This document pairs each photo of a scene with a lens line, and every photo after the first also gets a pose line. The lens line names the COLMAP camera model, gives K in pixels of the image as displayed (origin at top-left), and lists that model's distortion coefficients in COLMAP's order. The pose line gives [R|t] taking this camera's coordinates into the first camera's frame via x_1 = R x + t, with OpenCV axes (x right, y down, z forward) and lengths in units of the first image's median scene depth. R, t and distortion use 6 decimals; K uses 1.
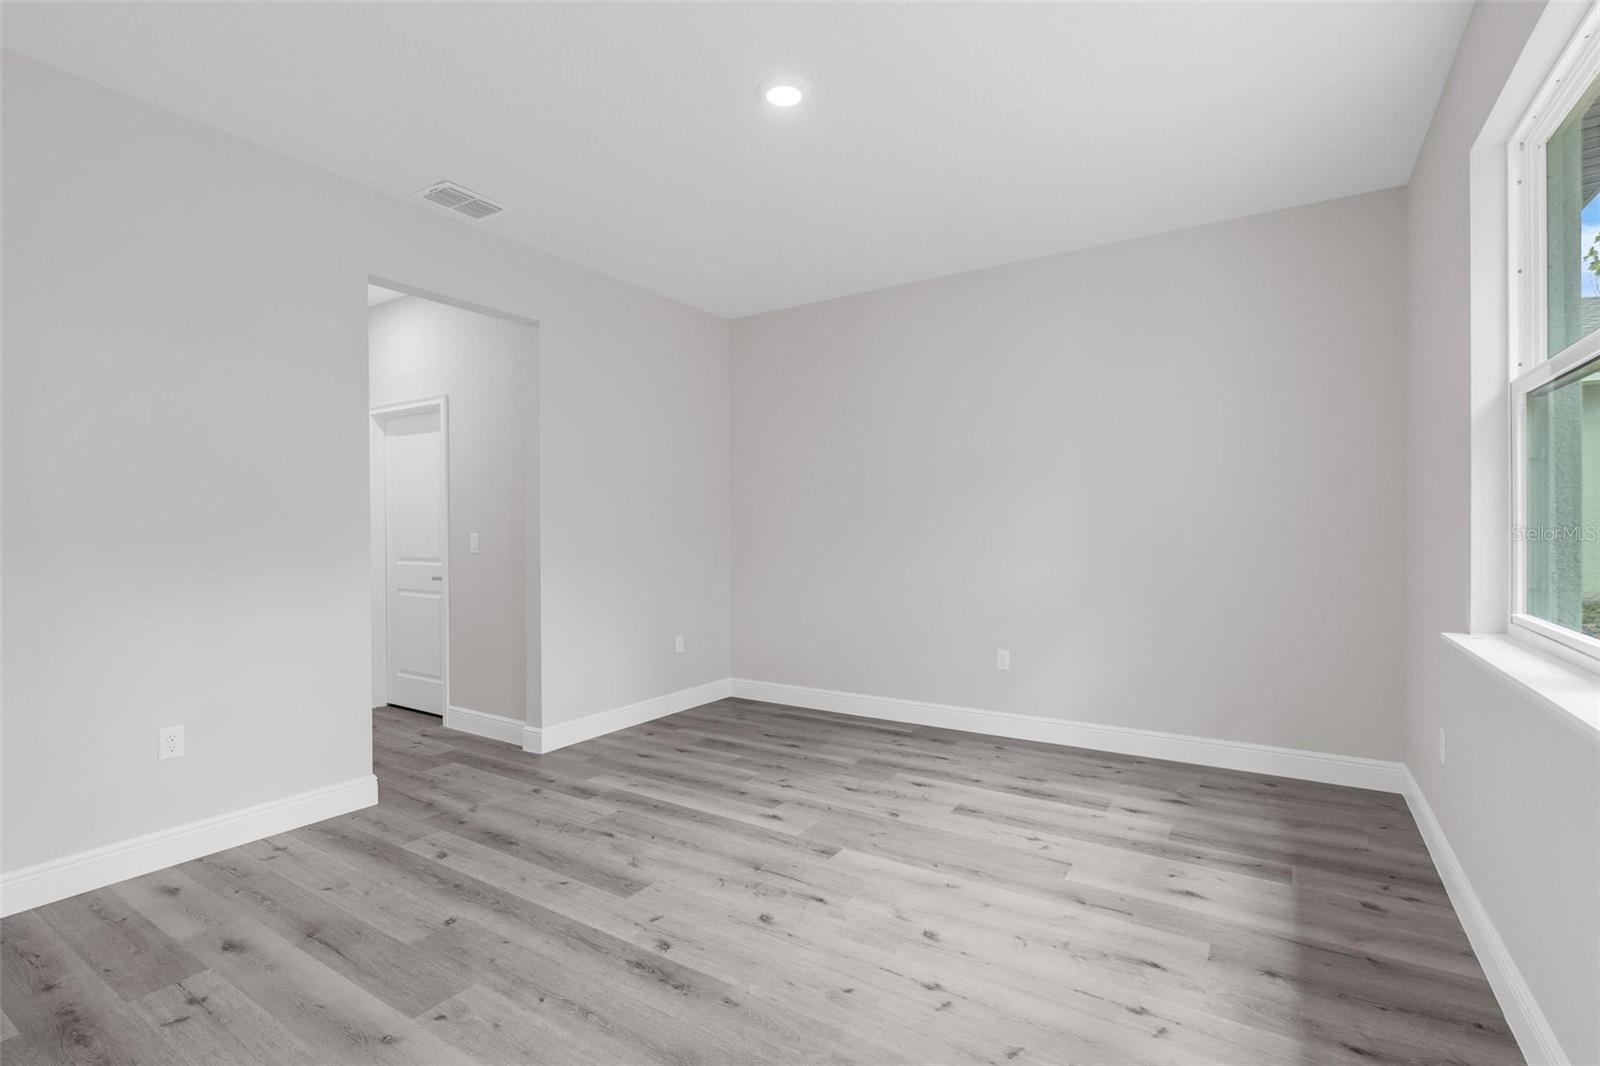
lens RADIAL K [[730.8, 0, 797.5], [0, 730.8, 532.3], [0, 0, 1]] dist [-0.007784, 0.002458]
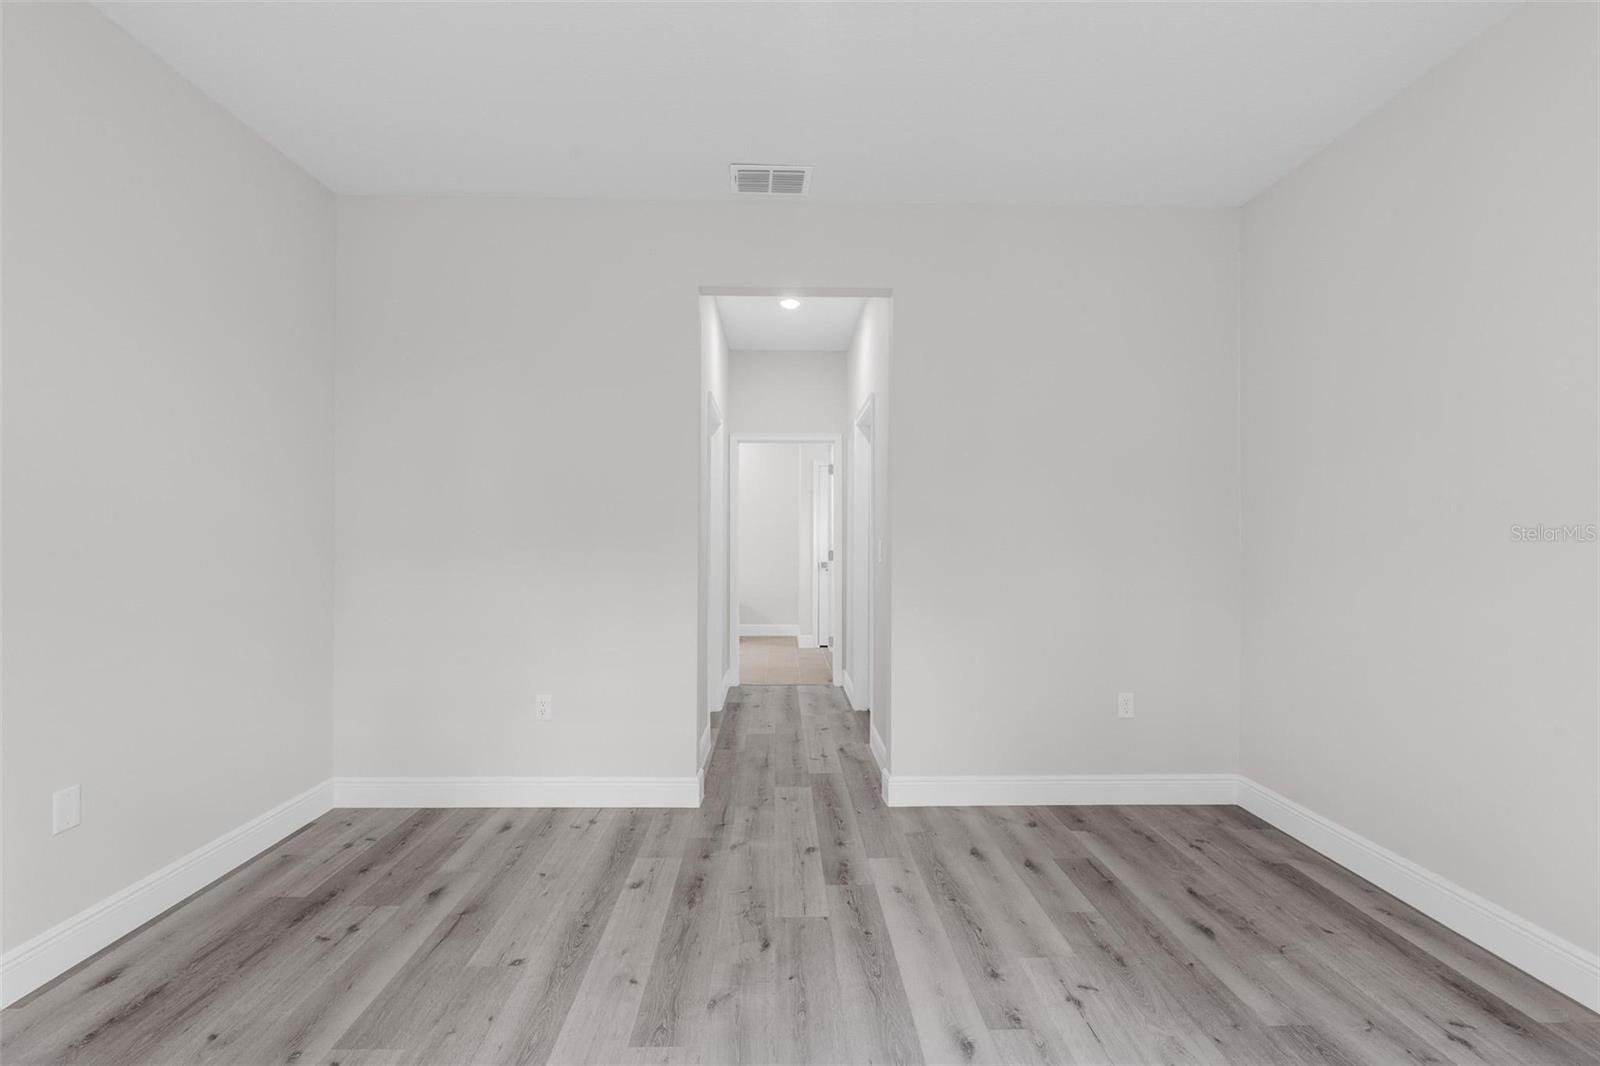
lens RADIAL K [[730.8, 0, 799.8], [0, 730.8, 533.2], [0, 0, 1]] dist [-0.007784, 0.002458]
pose [[0.568803, 0.000102, -0.822474, 0.337051], [-0.008094, 0.999952, -0.005474, -0.003299], [0.822434, 0.009771, 0.568776, 0.535842]]
